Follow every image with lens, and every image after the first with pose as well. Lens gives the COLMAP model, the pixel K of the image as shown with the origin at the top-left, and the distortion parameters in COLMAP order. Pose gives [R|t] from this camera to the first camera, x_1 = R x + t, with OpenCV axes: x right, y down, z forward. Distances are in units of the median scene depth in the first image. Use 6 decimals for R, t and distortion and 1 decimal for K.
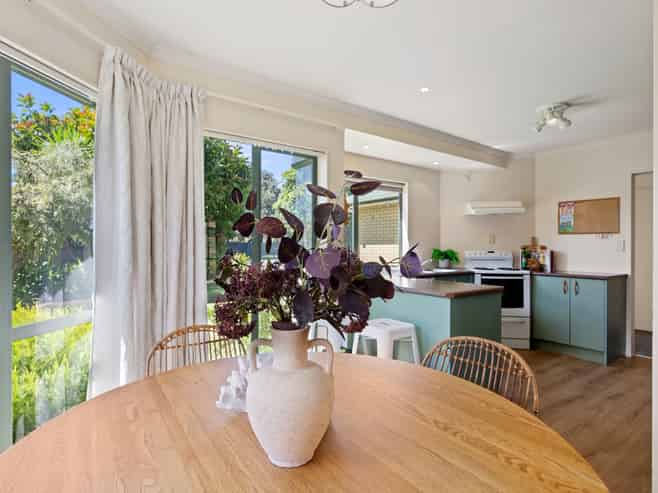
lens RADIAL K [[353.8, 0, 323.7], [0, 353.8, 250.7], [0, 0, 1]] dist [0.001761, -0.000678]
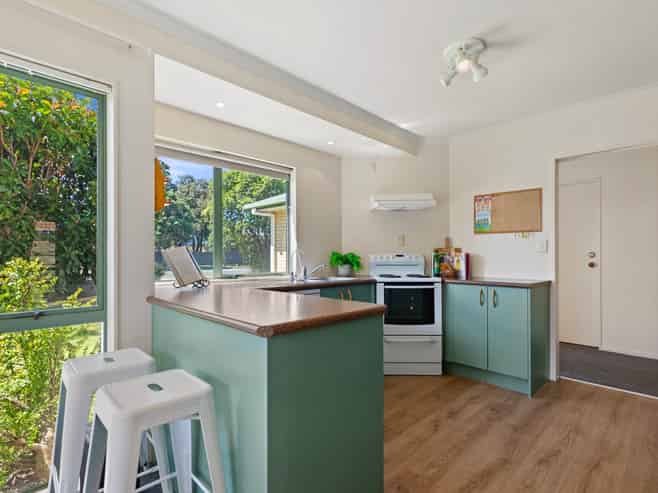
lens RADIAL K [[339.3, 0, 315.5], [0, 339.3, 259.2], [0, 0, 1]] dist [0.005706, 0.000304]
pose [[0.989850, -0.004554, 0.142046, 0.188231], [0.004980, 0.999984, -0.002642, 0.014840], [-0.142032, 0.003323, 0.989857, 0.274342]]
